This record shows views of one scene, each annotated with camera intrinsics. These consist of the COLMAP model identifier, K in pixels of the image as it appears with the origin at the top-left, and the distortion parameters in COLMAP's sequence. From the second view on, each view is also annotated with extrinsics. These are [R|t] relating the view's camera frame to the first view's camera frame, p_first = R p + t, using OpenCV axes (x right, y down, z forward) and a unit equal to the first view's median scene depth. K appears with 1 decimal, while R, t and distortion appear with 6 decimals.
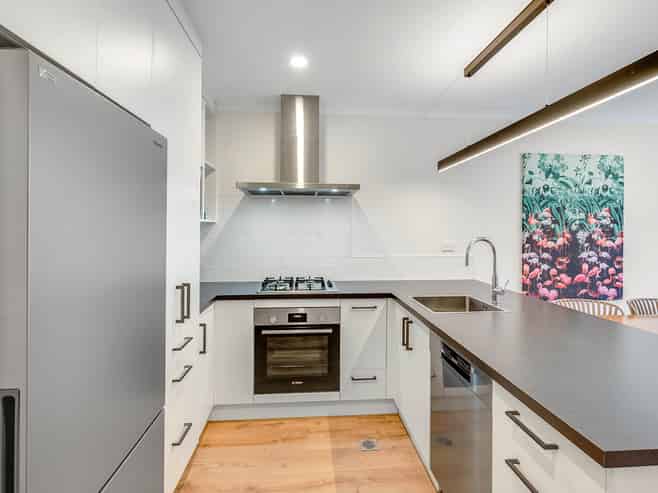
lens RADIAL K [[356.1, 0, 330.7], [0, 356.1, 229.3], [0, 0, 1]] dist [-0.004344, 0.001609]
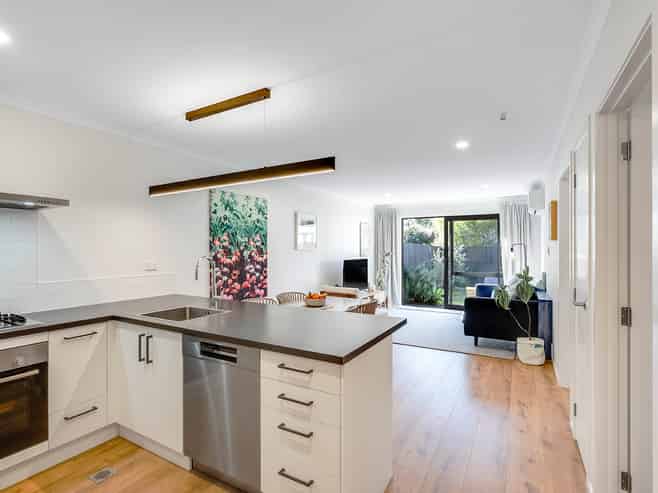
lens RADIAL K [[337.7, 0, 326.9], [0, 337.7, 250.1], [0, 0, 1]] dist [-0.003663, -0.000717]
pose [[0.568868, -0.006517, 0.822403, -0.200698], [0.004762, 0.999978, 0.004631, -0.001281], [-0.822415, 0.001282, 0.568887, -0.009480]]
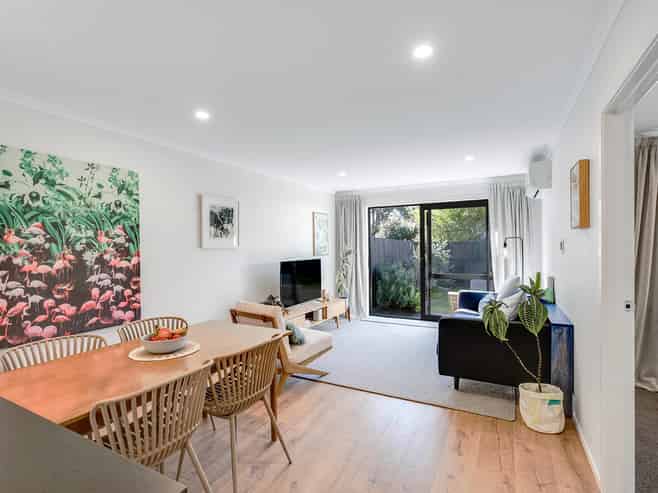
lens RADIAL K [[337.7, 0, 327.5], [0, 337.7, 248.9], [0, 0, 1]] dist [-0.003663, -0.000717]
pose [[0.542645, -0.016802, 0.839794, 0.335473], [0.015354, 0.999831, 0.010083, 0.000320], [-0.839822, 0.007423, 0.542811, 0.070061]]
